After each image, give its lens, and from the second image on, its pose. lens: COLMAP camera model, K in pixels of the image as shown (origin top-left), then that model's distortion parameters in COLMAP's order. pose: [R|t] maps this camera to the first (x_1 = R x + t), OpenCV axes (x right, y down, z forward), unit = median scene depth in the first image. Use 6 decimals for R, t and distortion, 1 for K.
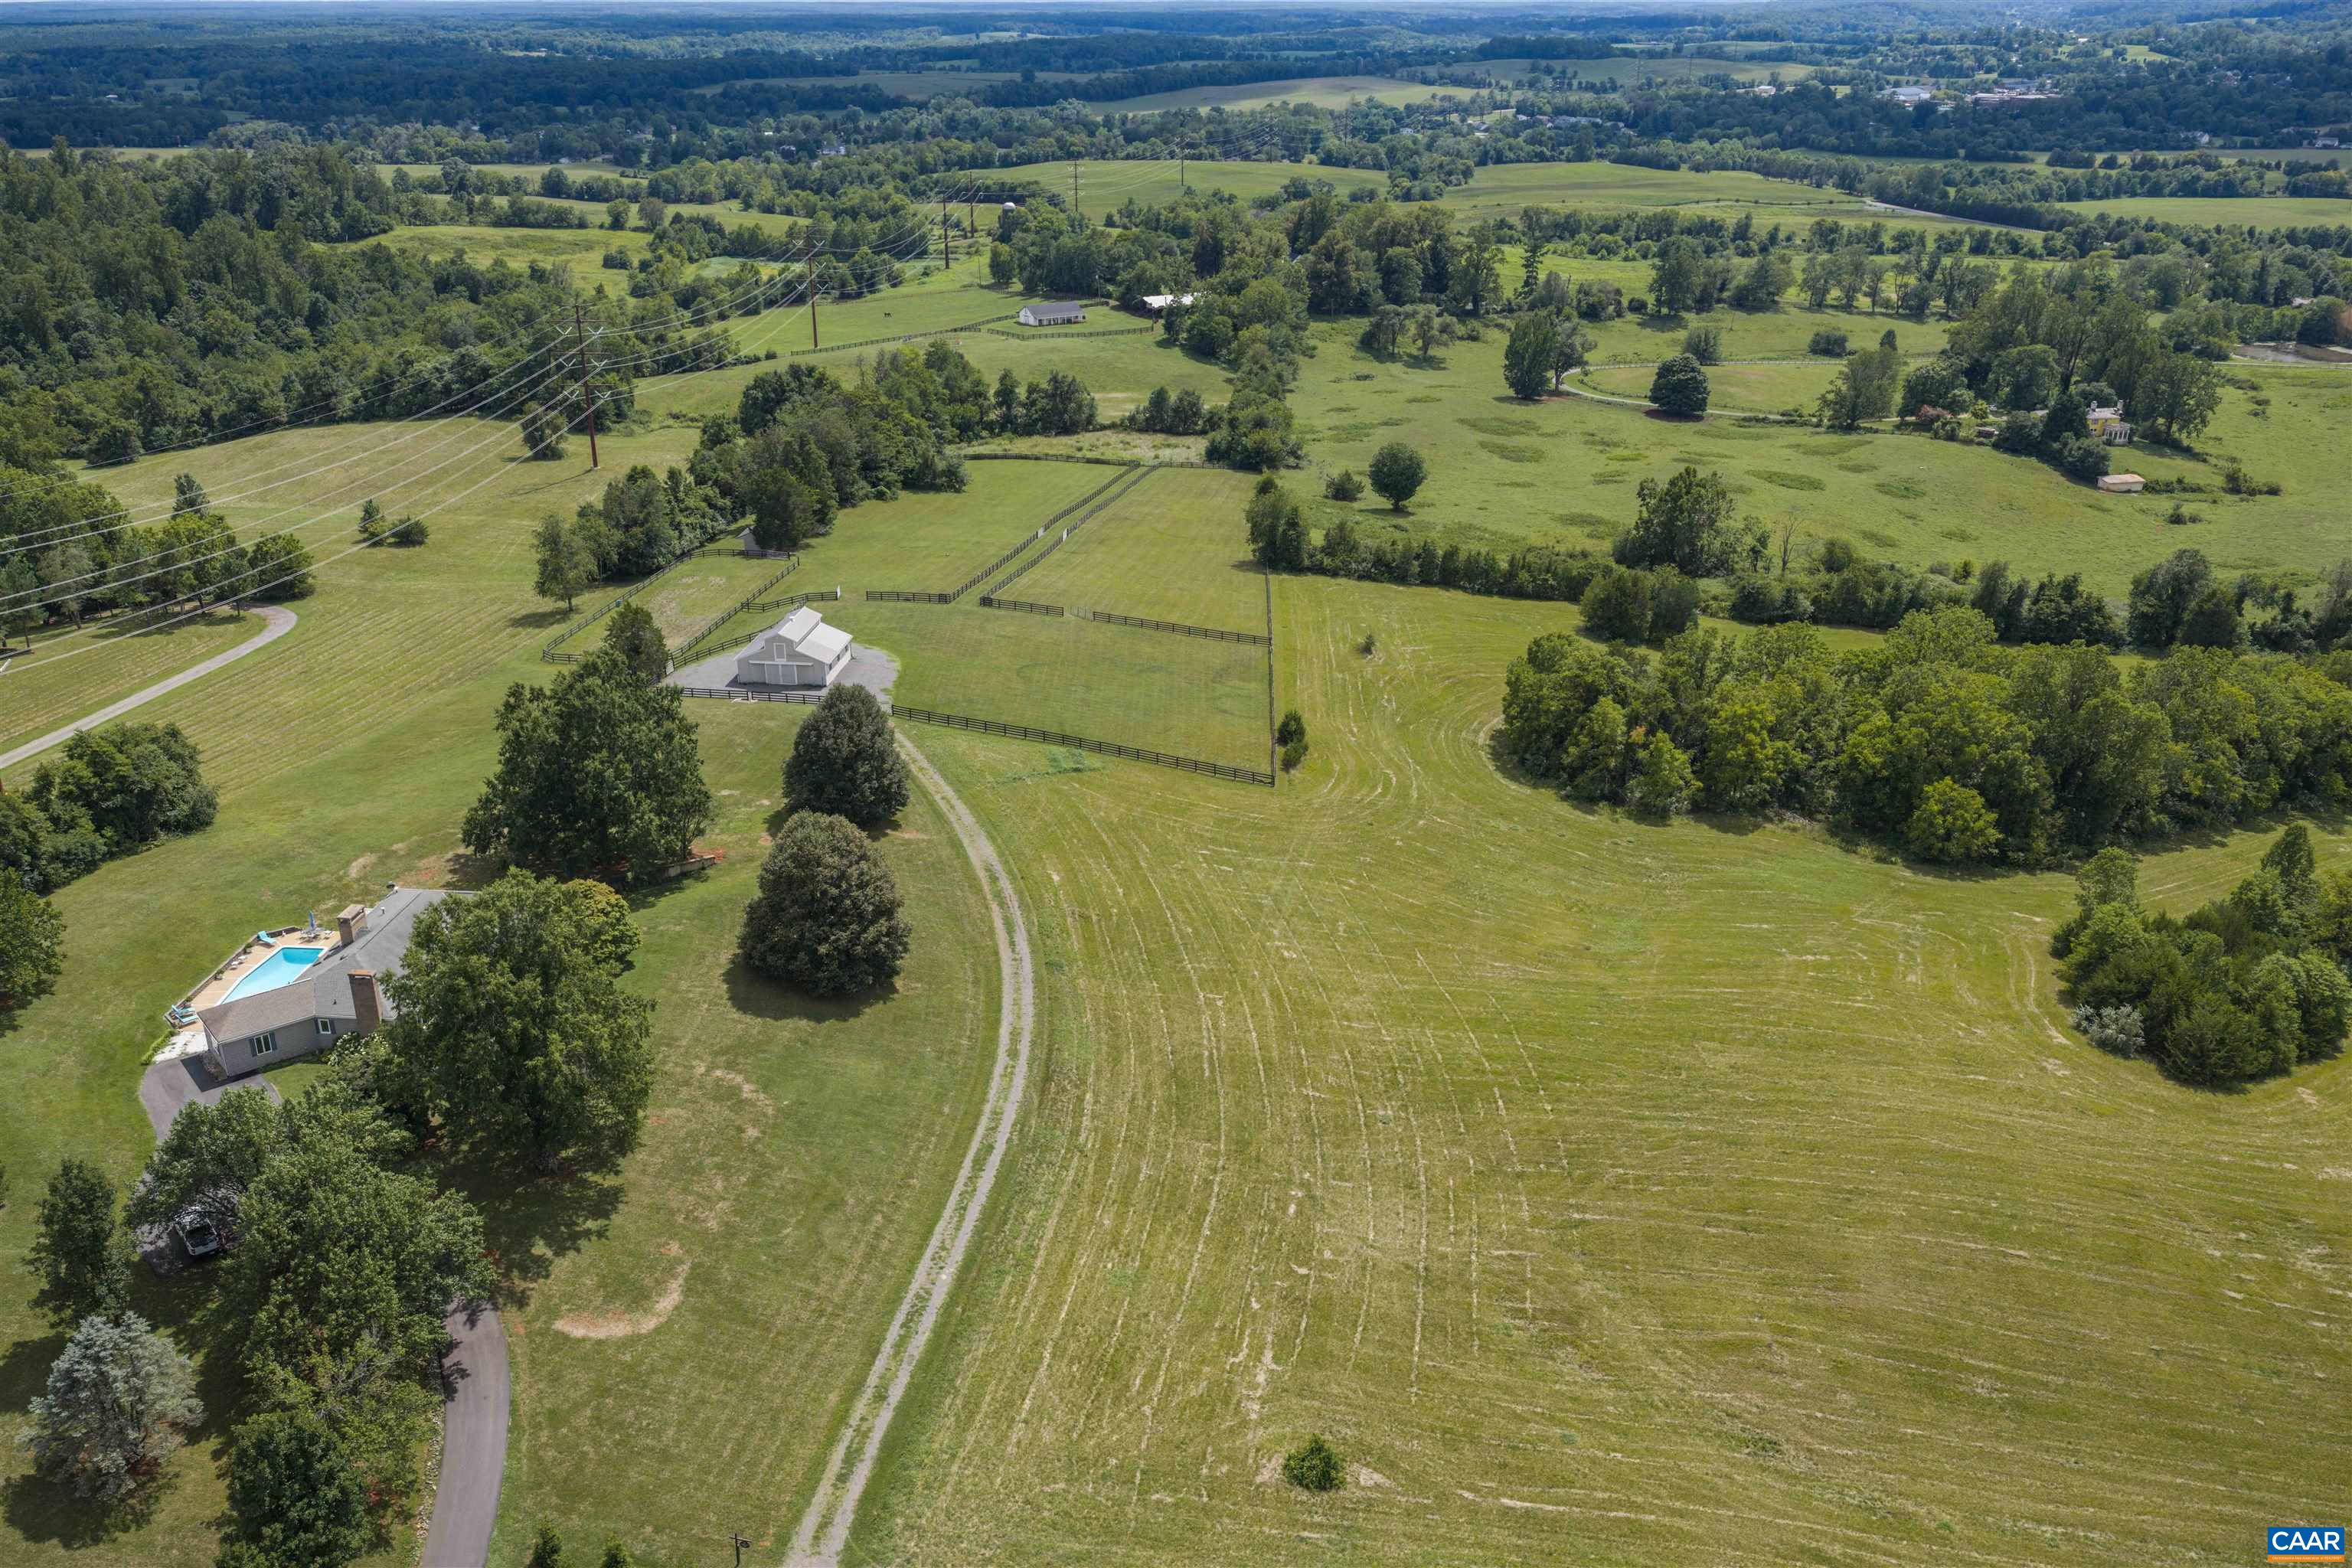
lens RADIAL K [[1942.2, 0, 1180.2], [0, 1942.2, 802.8], [0, 0, 1]] dist [0.023987, -0.040375]
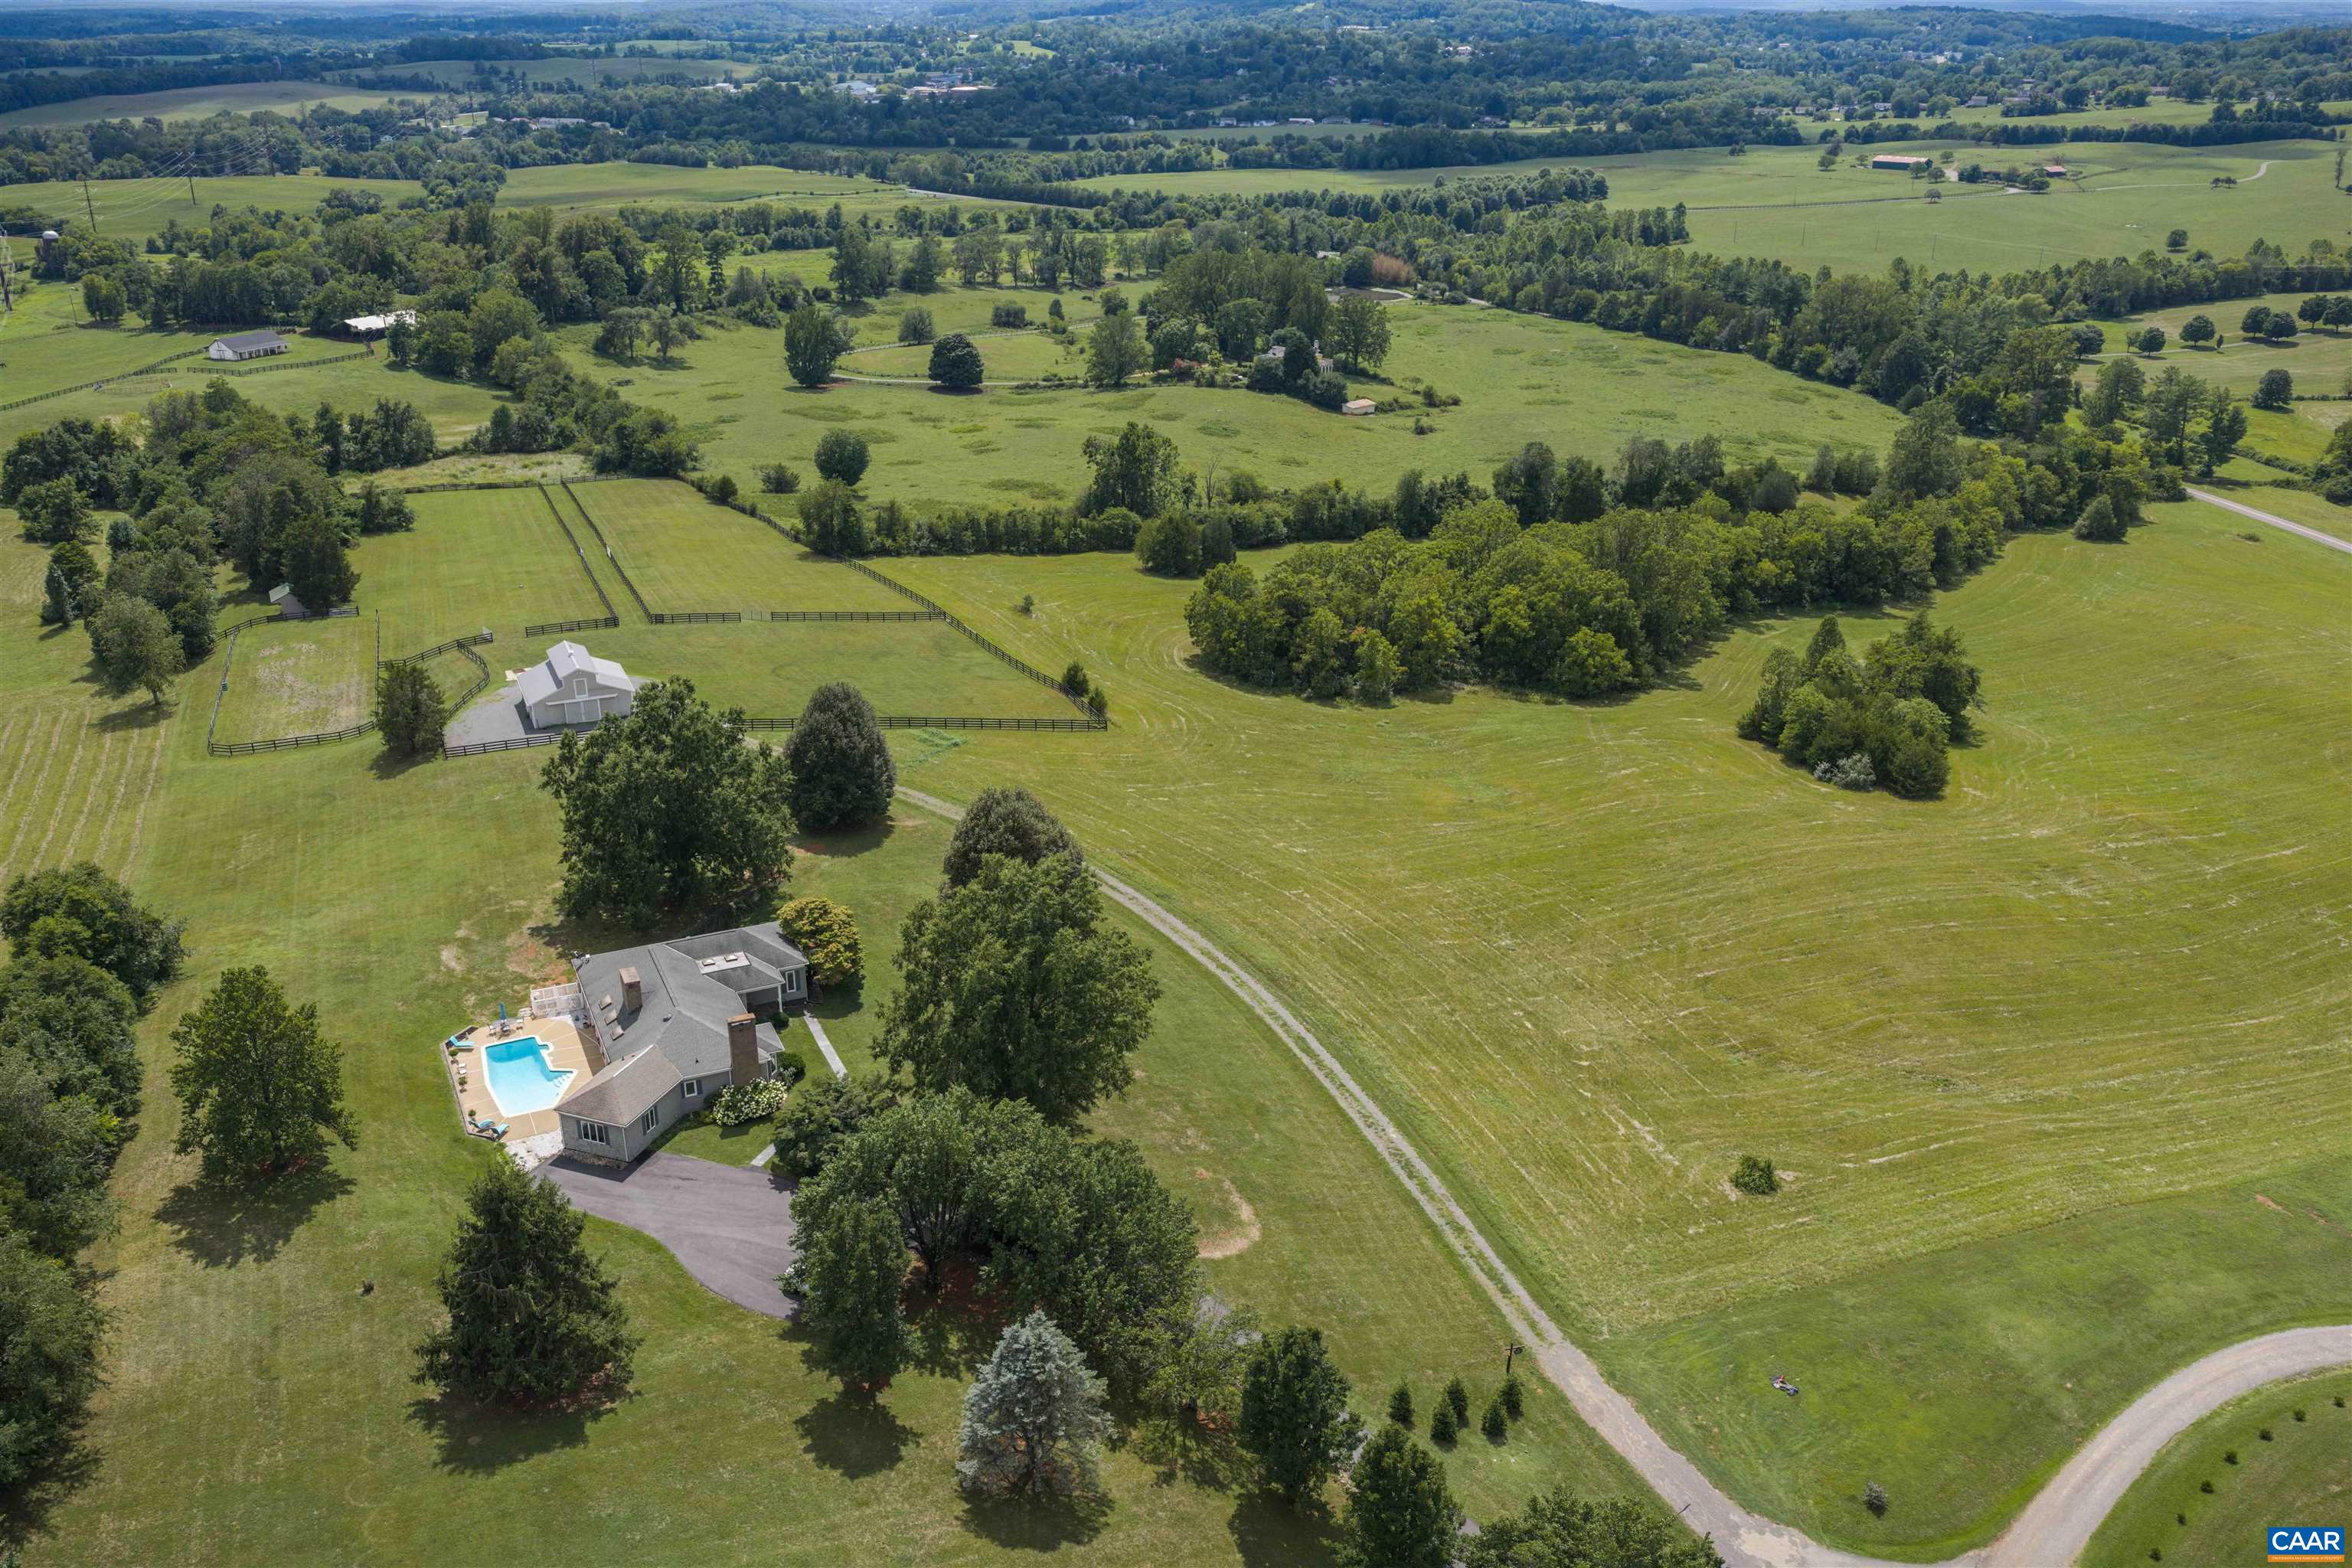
lens RADIAL K [[1942.2, 0, 1180.2], [0, 1942.2, 802.8], [0, 0, 1]] dist [0.023987, -0.040375]
pose [[0.862316, -0.193210, 0.468062, -0.171573], [0.193104, 0.979966, 0.048760, -0.005428], [-0.468105, 0.048338, 0.882350, 0.014356]]
